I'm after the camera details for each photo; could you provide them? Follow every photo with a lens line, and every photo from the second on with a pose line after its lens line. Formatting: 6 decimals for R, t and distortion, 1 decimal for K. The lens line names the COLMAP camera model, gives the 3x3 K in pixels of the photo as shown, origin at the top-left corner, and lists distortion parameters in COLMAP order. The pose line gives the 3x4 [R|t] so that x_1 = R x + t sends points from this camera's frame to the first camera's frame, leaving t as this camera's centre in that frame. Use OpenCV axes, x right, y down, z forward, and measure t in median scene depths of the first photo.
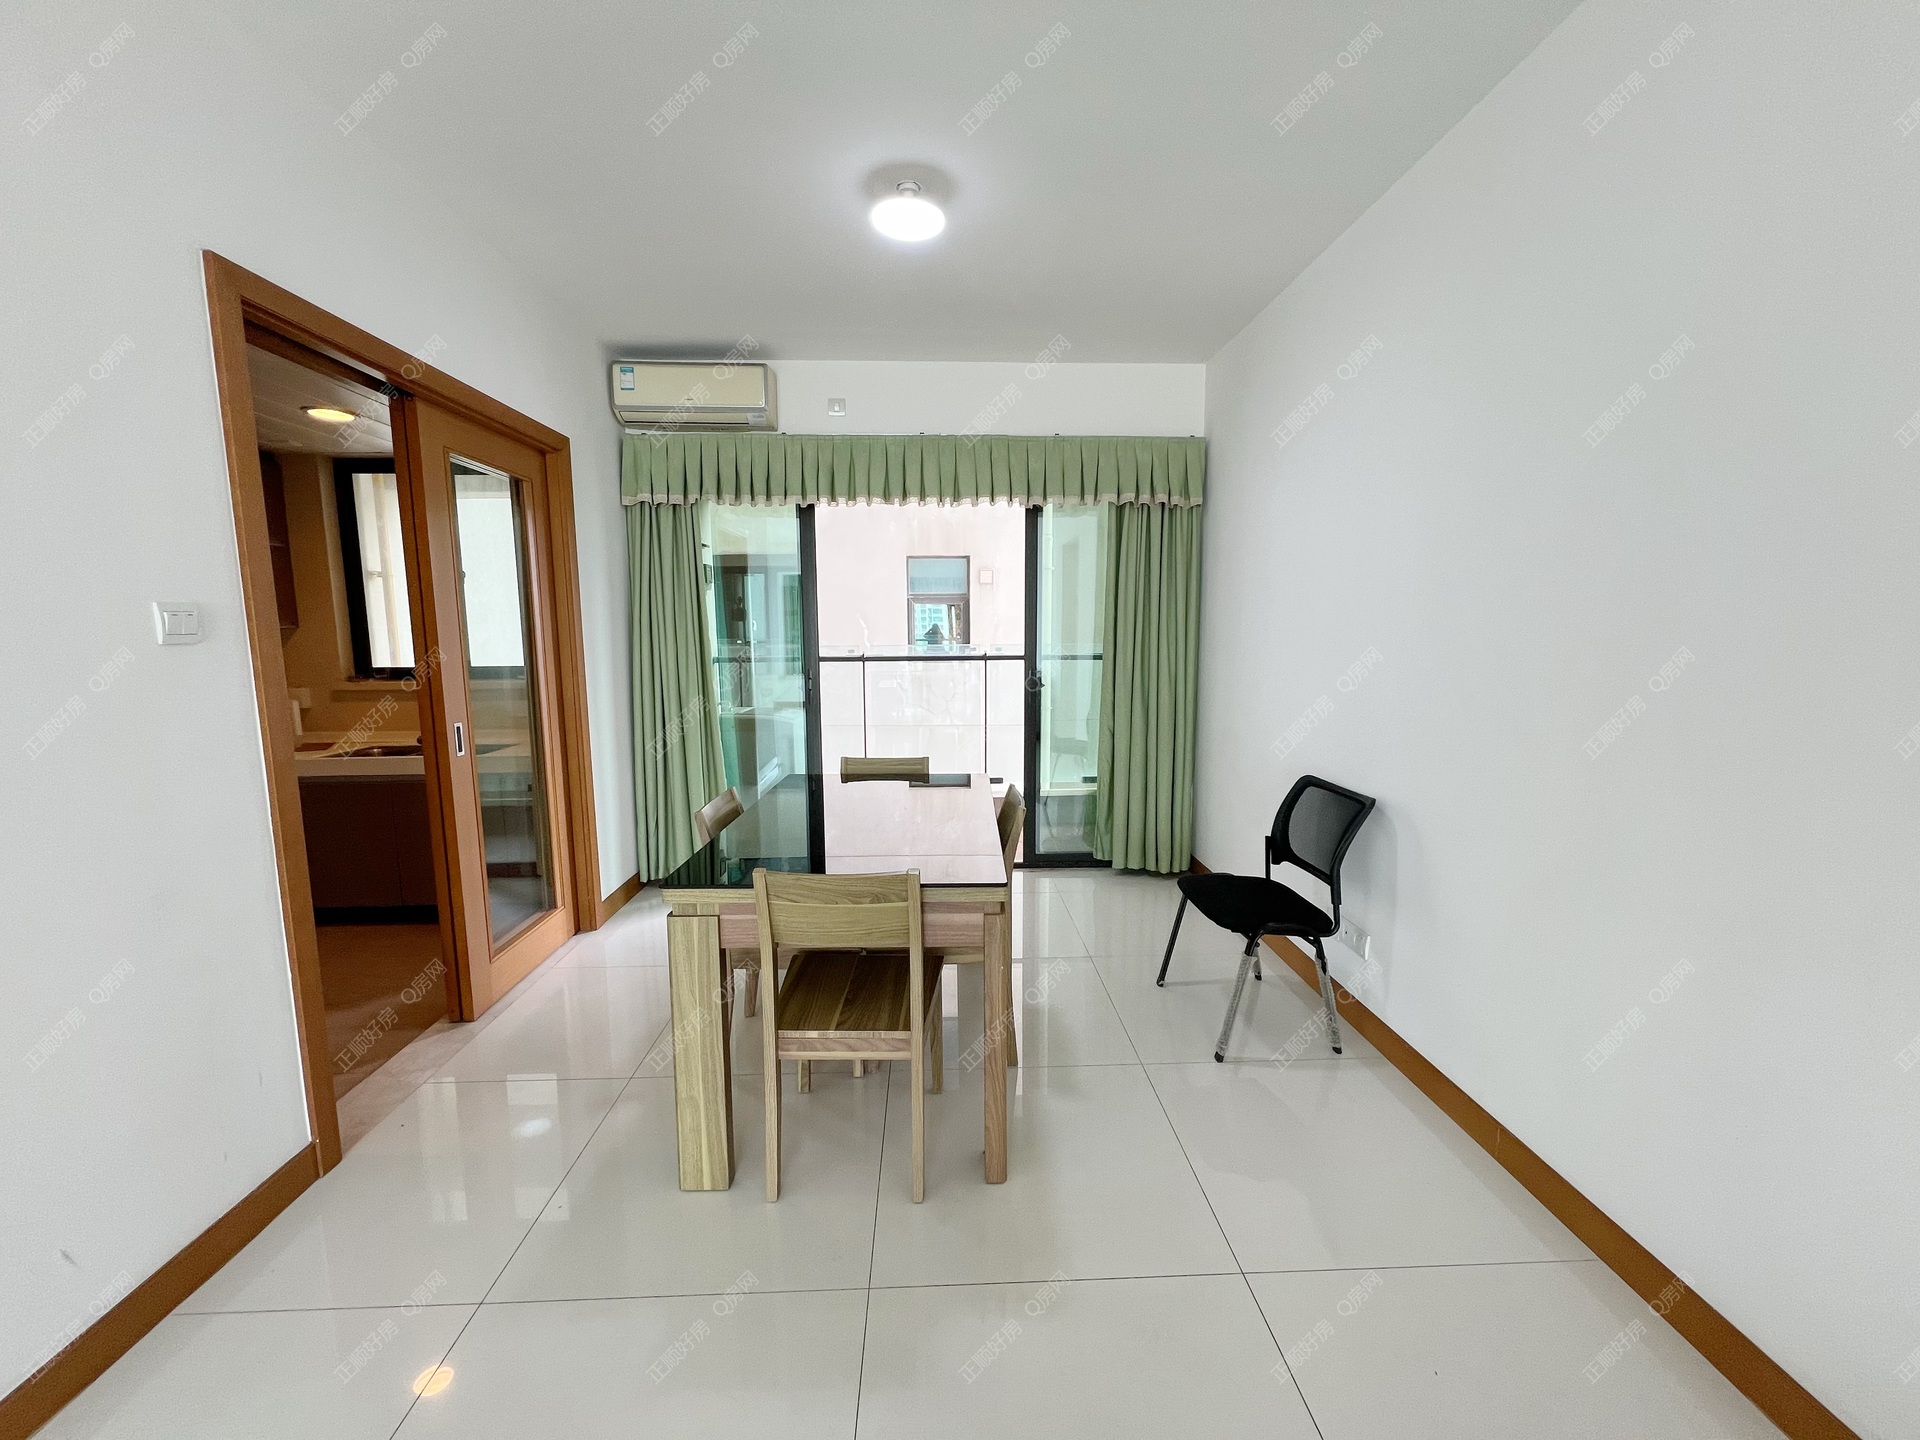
lens RADIAL K [[761.4, 0, 970.1], [0, 761.4, 722.1], [0, 0, 1]] dist [0.001892, -0.000984]
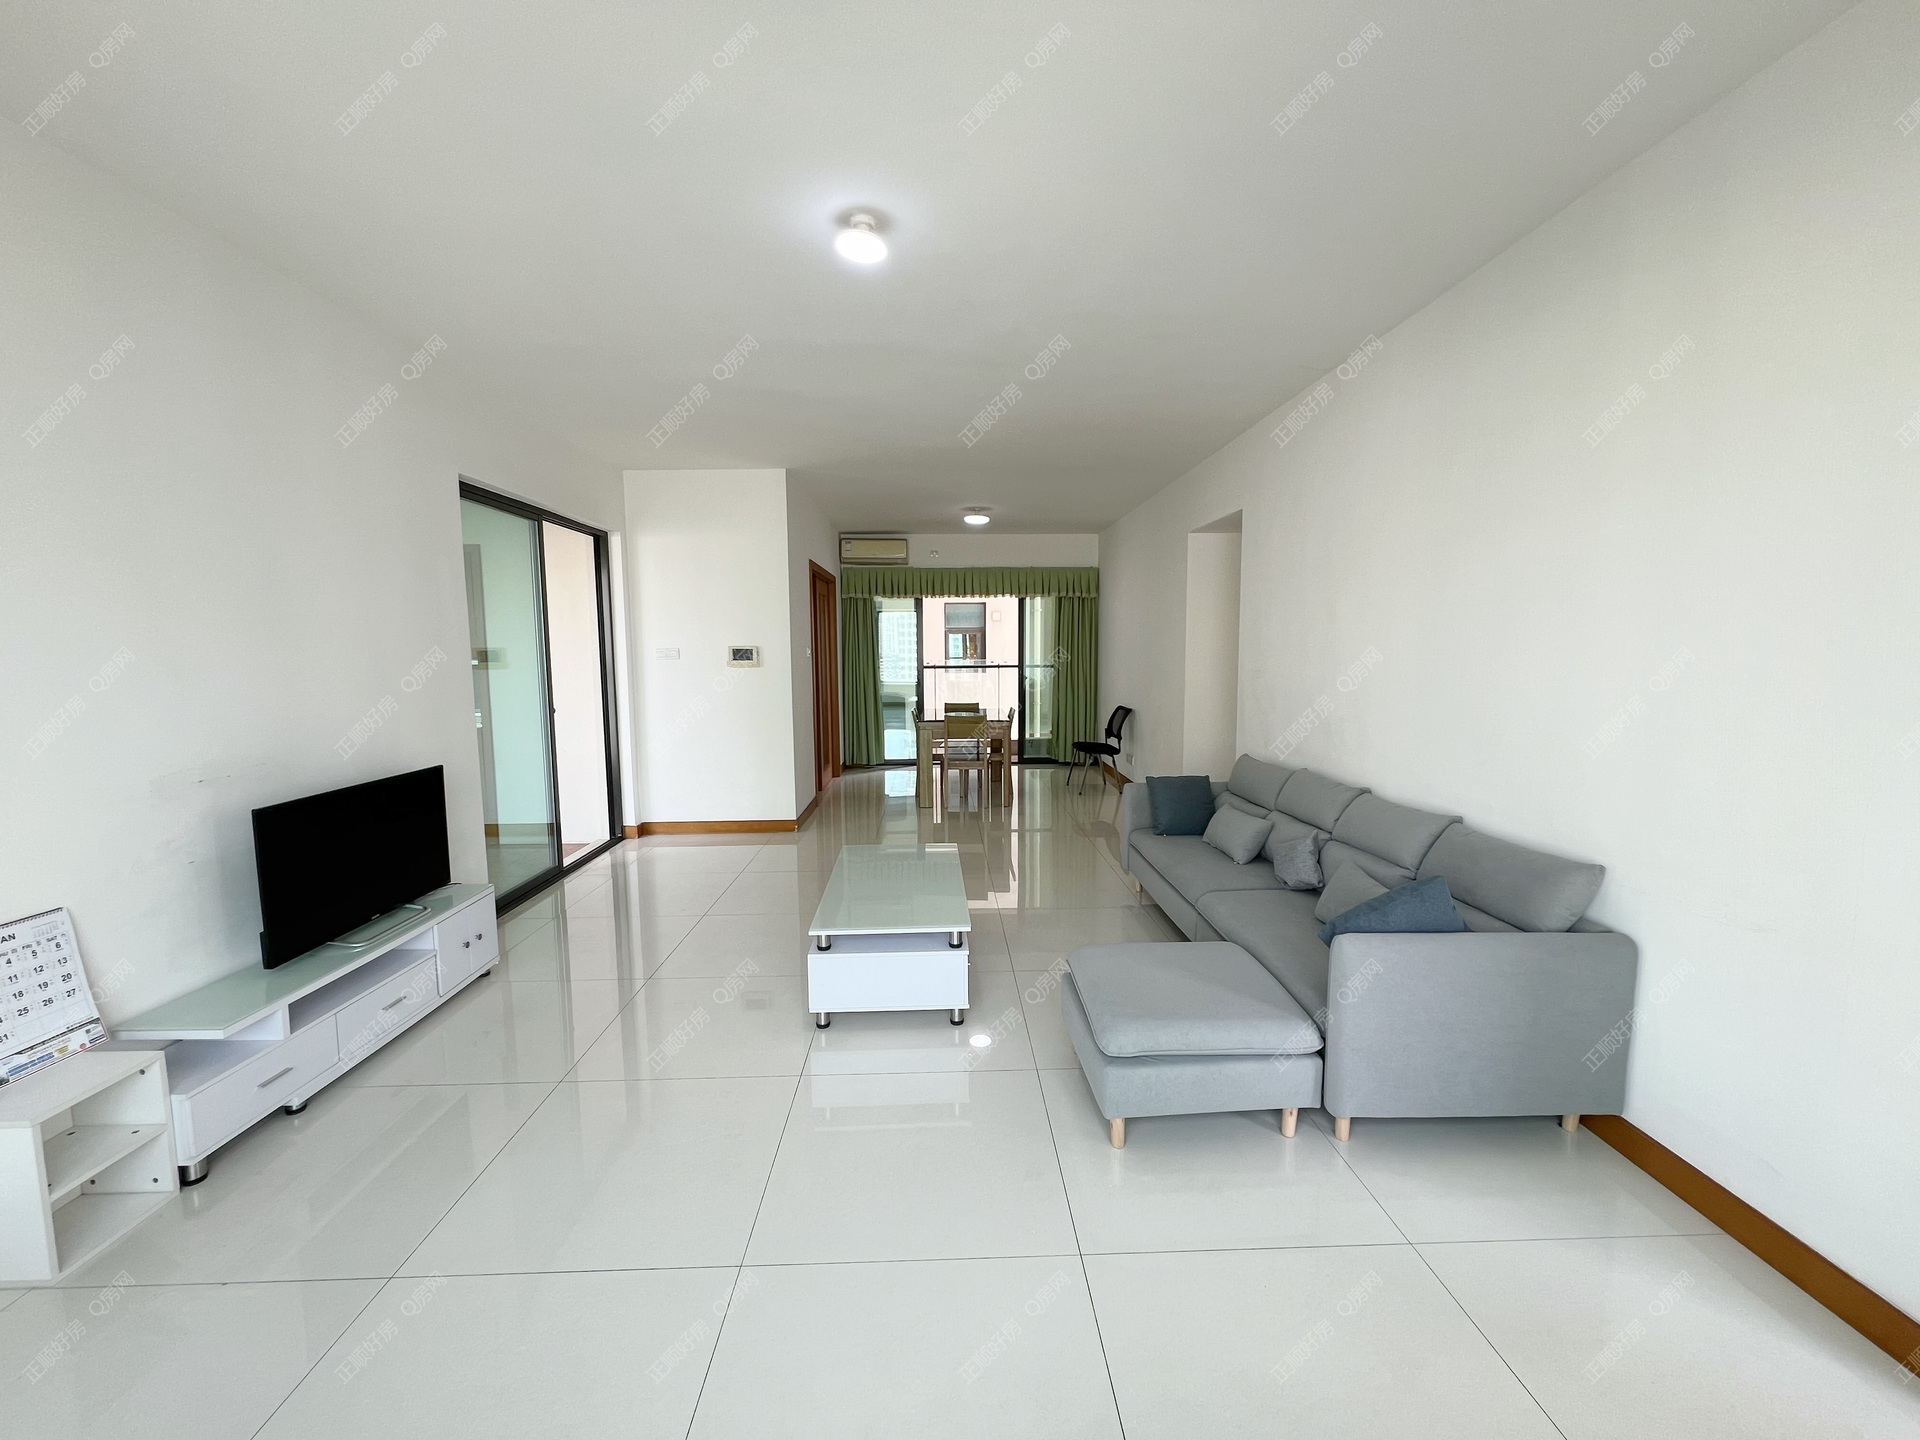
lens RADIAL K [[761.4, 0, 965.6], [0, 761.4, 731.0], [0, 0, 1]] dist [0.001892, -0.000984]
pose [[0.999999, 0.000055, -0.001237, -0.098103], [-0.000067, 0.999957, -0.009251, 0.162992], [0.001236, 0.009251, 0.999956, -1.553091]]
